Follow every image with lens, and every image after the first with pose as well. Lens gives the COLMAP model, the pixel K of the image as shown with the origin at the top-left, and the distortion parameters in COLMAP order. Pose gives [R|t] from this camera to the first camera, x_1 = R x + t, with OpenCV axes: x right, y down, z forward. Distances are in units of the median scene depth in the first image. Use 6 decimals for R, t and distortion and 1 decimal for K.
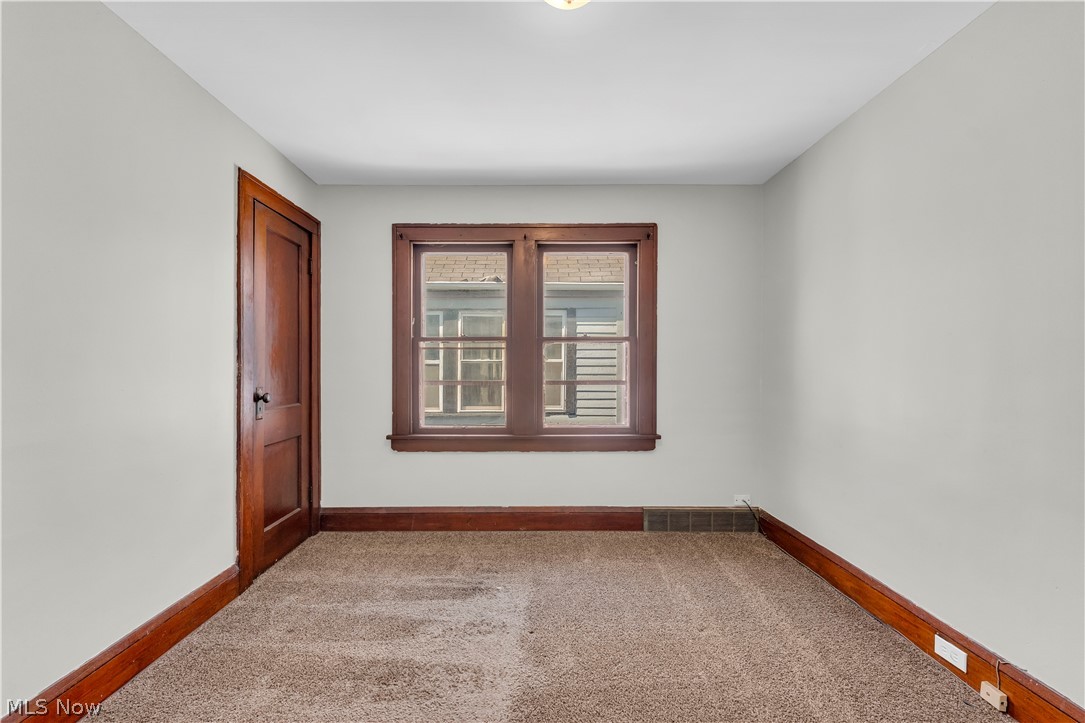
lens RADIAL K [[448.3, 0, 521.6], [0, 448.3, 370.0], [0, 0, 1]] dist [0.001146, -0.000012]
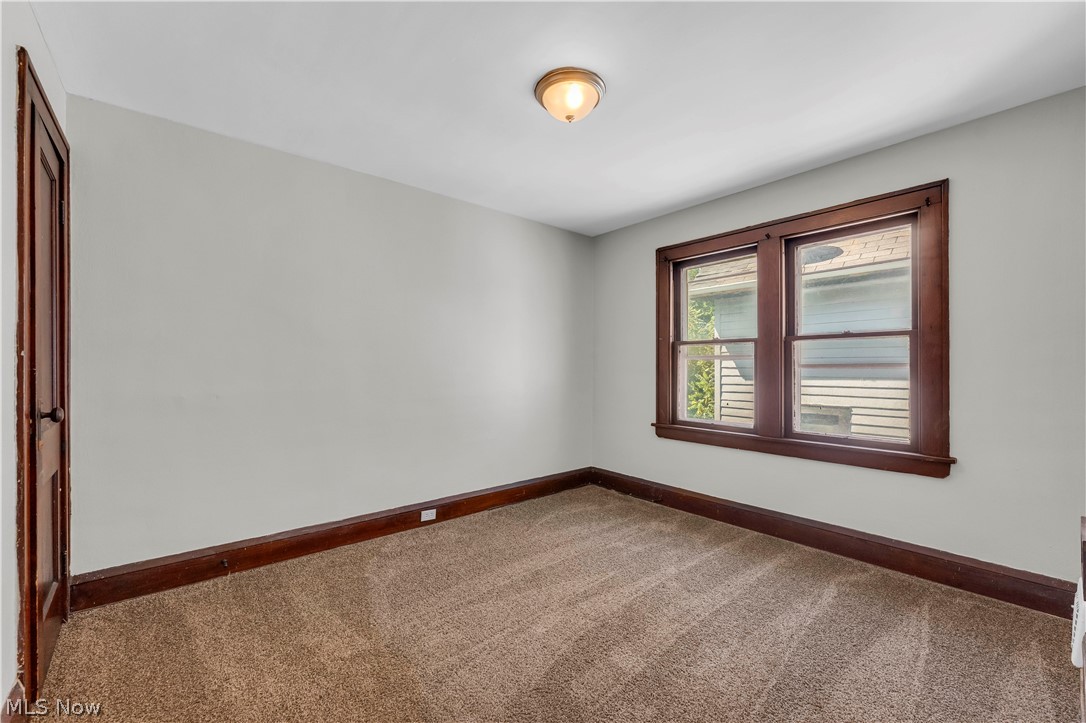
lens RADIAL K [[436.0, 0, 539.5], [0, 436.0, 366.7], [0, 0, 1]] dist [-0.001300, -0.000159]
pose [[0.640712, -0.001041, -0.767781, 0.412692], [-0.005692, 0.999965, -0.006105, 0.000411], [0.767760, 0.008281, 0.640684, -0.001271]]
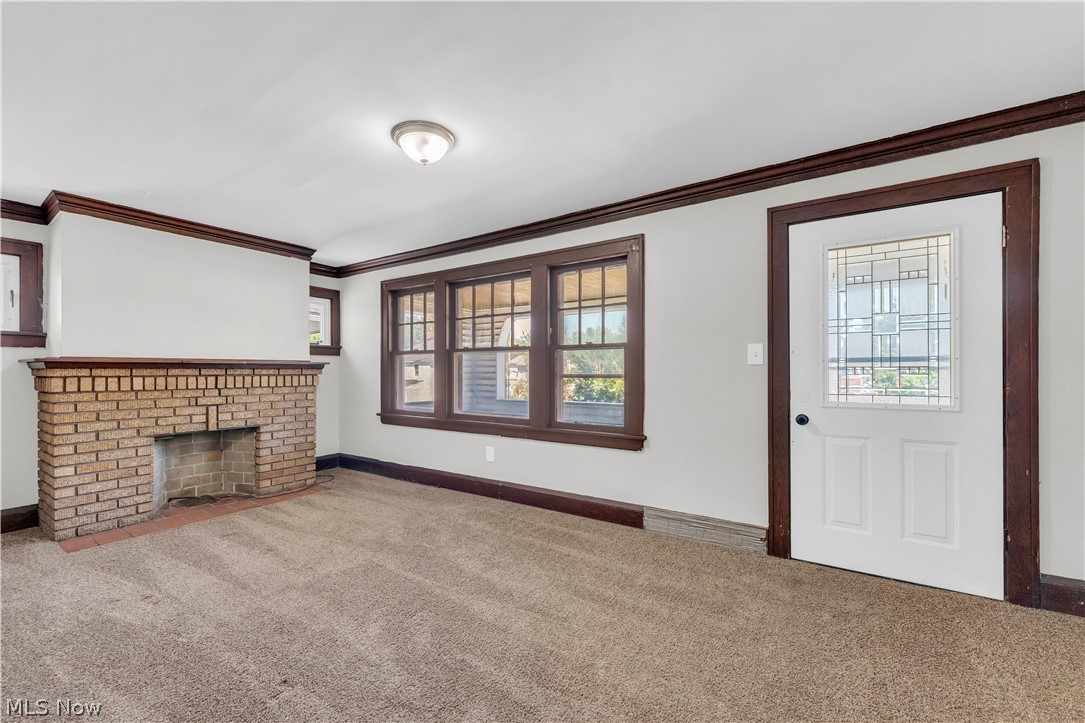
lens RADIAL K [[454.4, 0, 540.2], [0, 454.4, 369.7], [0, 0, 1]] dist [0.002104, -0.000106]
pose [[0.822520, -0.004485, -0.568718, 0.688528], [-0.000605, 0.999961, -0.008760, 0.001326], [0.568736, 0.007549, 0.822486, -0.005447]]
